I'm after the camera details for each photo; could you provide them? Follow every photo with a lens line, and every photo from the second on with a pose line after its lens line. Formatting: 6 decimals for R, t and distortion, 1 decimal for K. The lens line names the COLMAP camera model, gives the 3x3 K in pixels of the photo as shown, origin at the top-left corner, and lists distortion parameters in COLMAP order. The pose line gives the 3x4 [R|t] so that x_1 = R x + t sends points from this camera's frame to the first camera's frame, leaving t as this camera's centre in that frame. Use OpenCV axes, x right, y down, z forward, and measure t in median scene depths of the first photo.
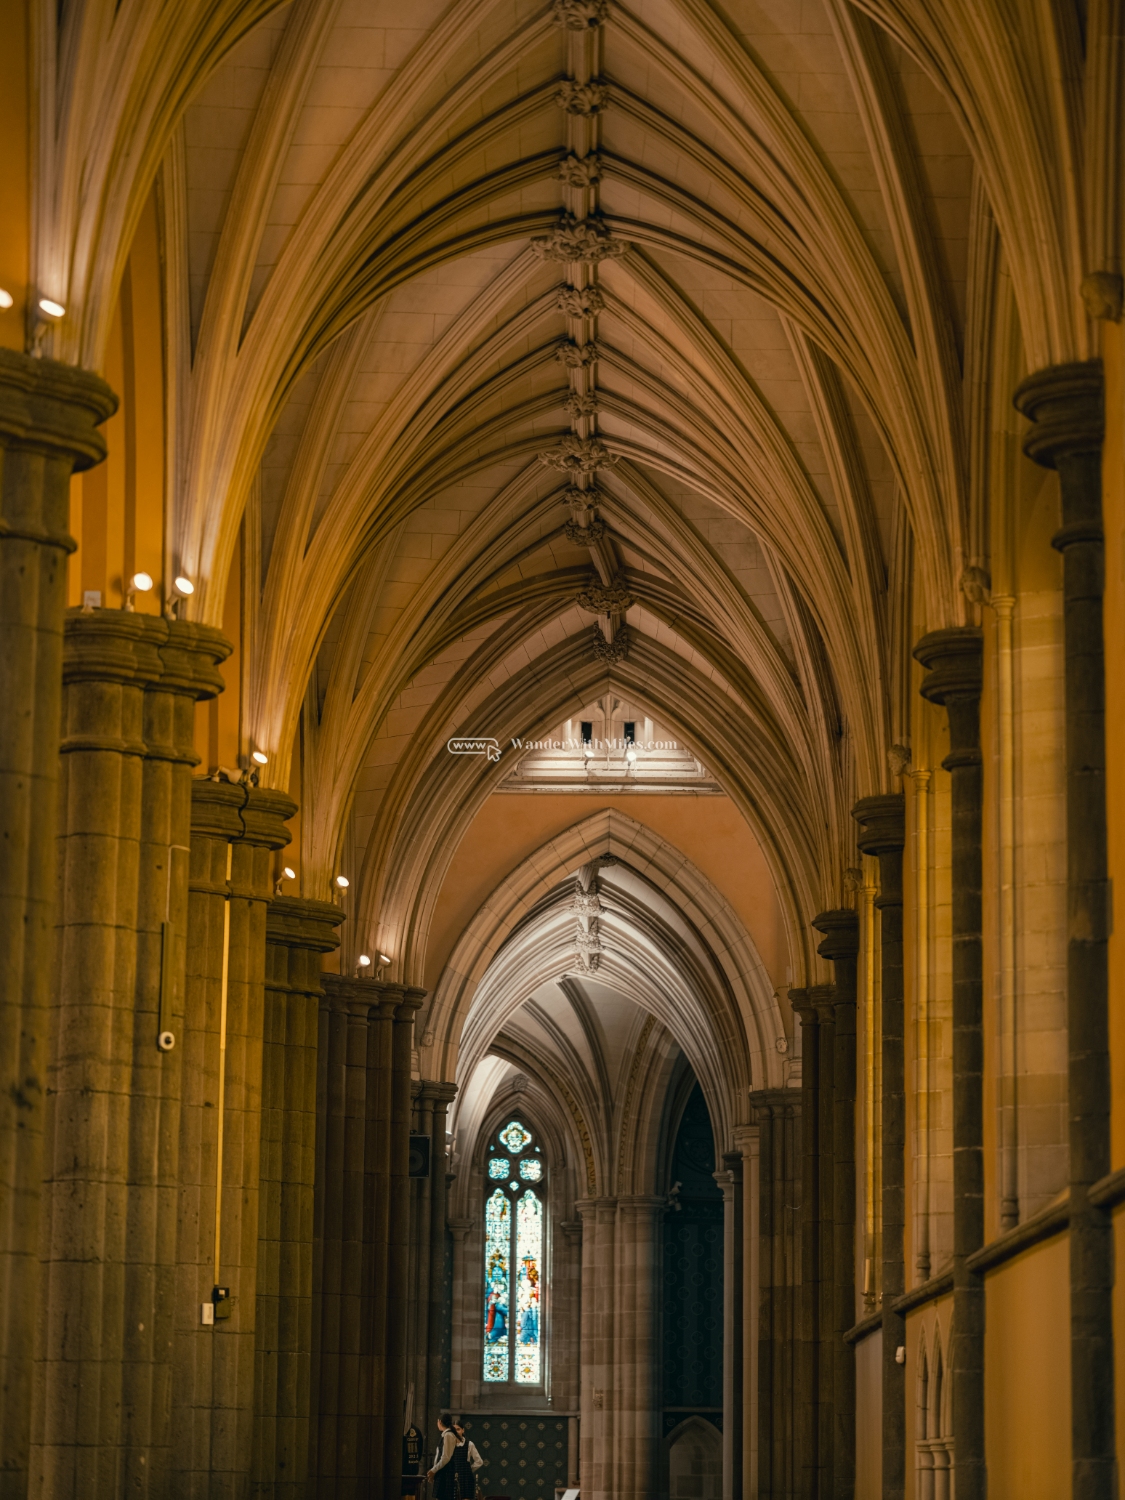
lens RADIAL K [[4033.0, 0, 566.2], [0, 4033.0, 741.5], [0, 0, 1]] dist [-0.031158, 0.000000]
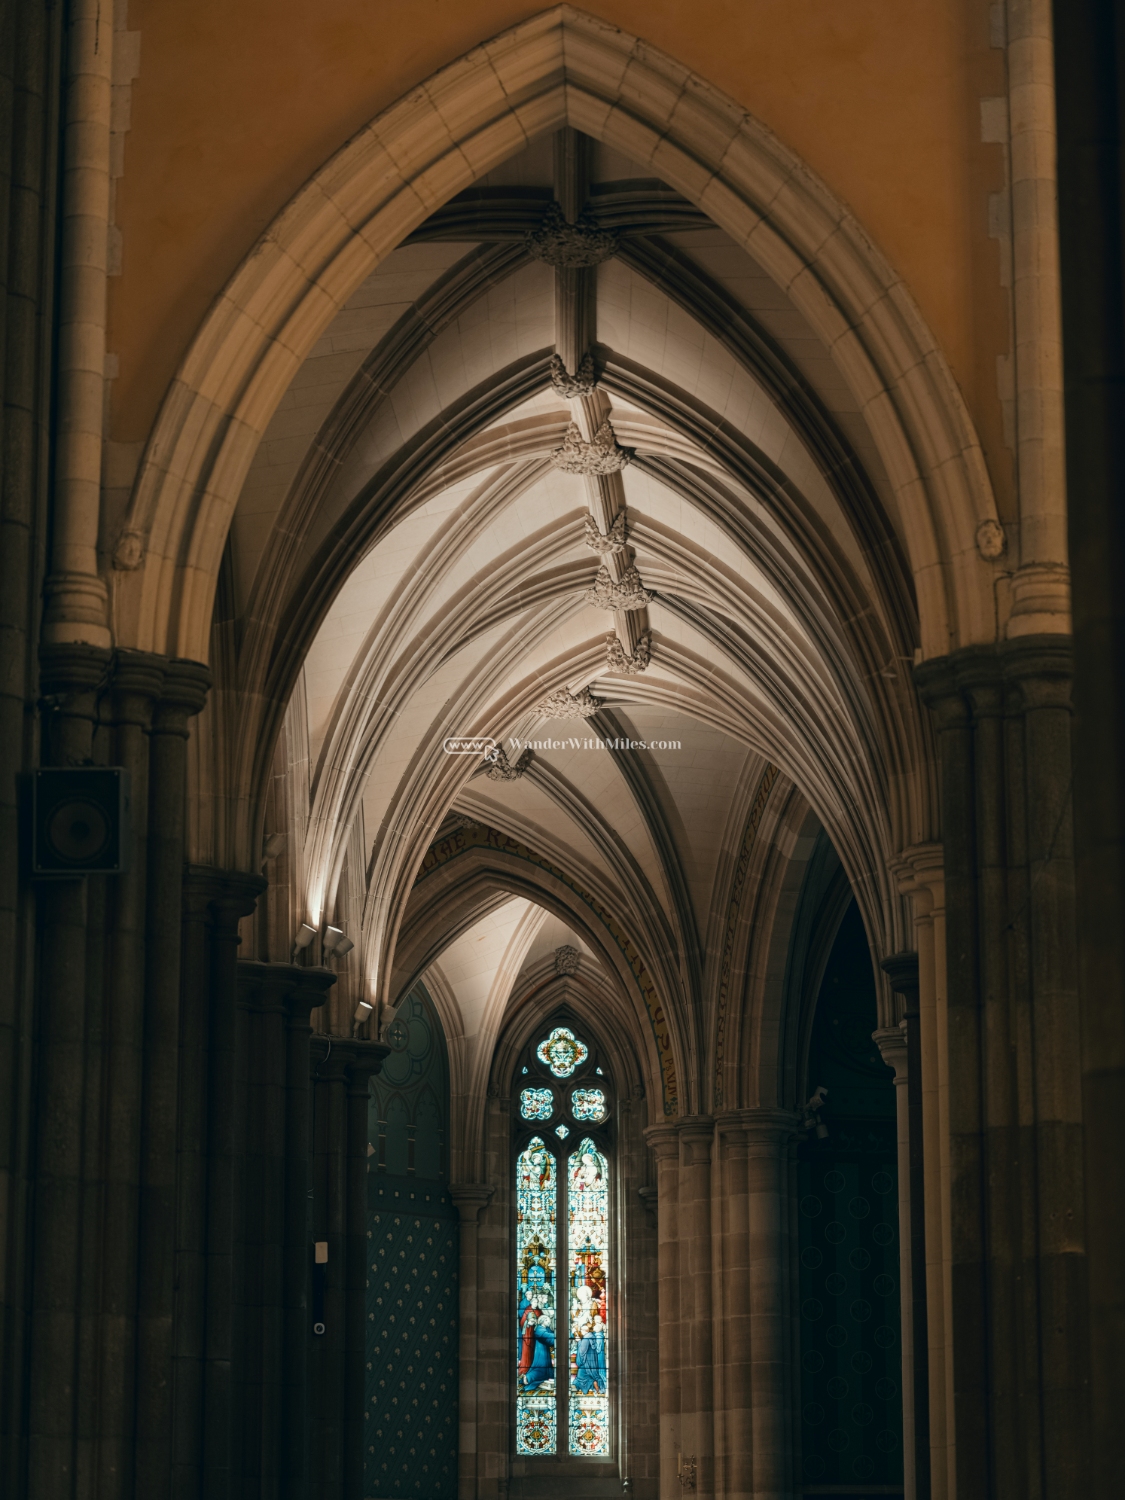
lens RADIAL K [[4033.0, 0, 520.7], [0, 4033.0, 745.1], [0, 0, 1]] dist [-0.031158, 0.000000]
pose [[0.997651, -0.025684, -0.063502, 0.031117], [0.023623, 0.999176, -0.033011, 0.107268], [0.064298, 0.031433, 0.997436, 0.585374]]
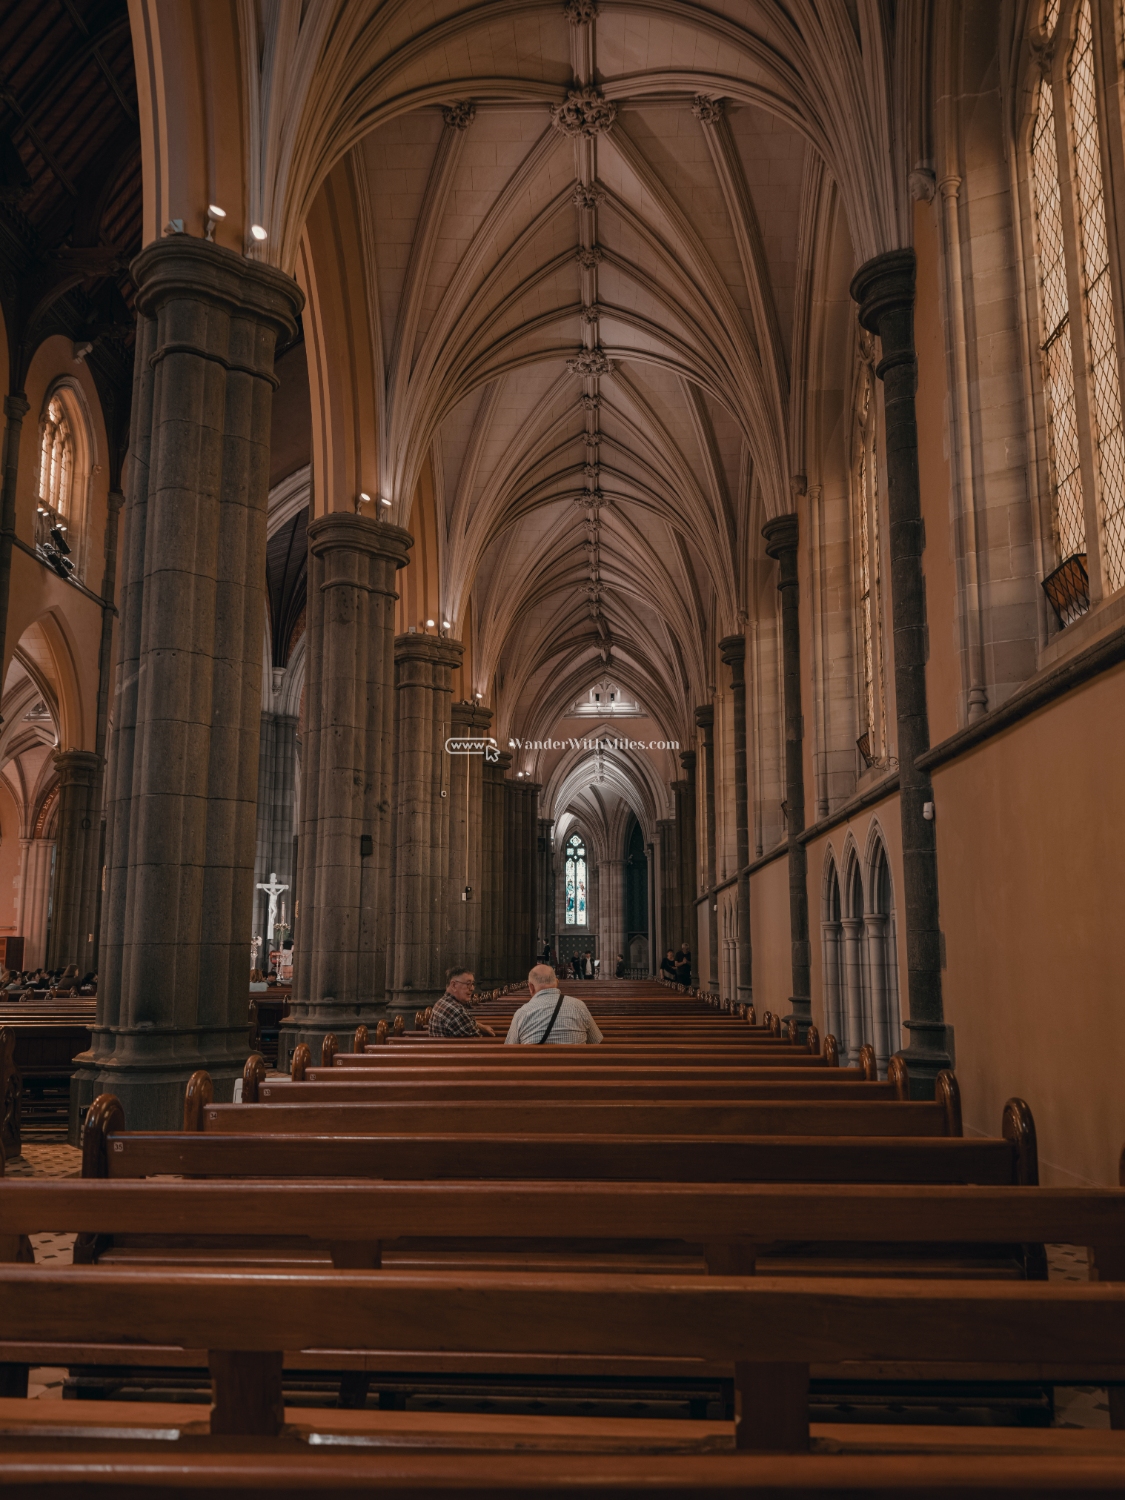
lens RADIAL K [[1240.0, 0, 562.3], [0, 1240.0, 745.4], [0, 0, 1]] dist [0.050527, -0.104727]
pose [[0.999588, -0.016641, -0.023380, 0.000225], [0.016942, 0.999775, 0.012731, 0.022192], [0.023162, -0.013121, 0.999646, 0.117777]]
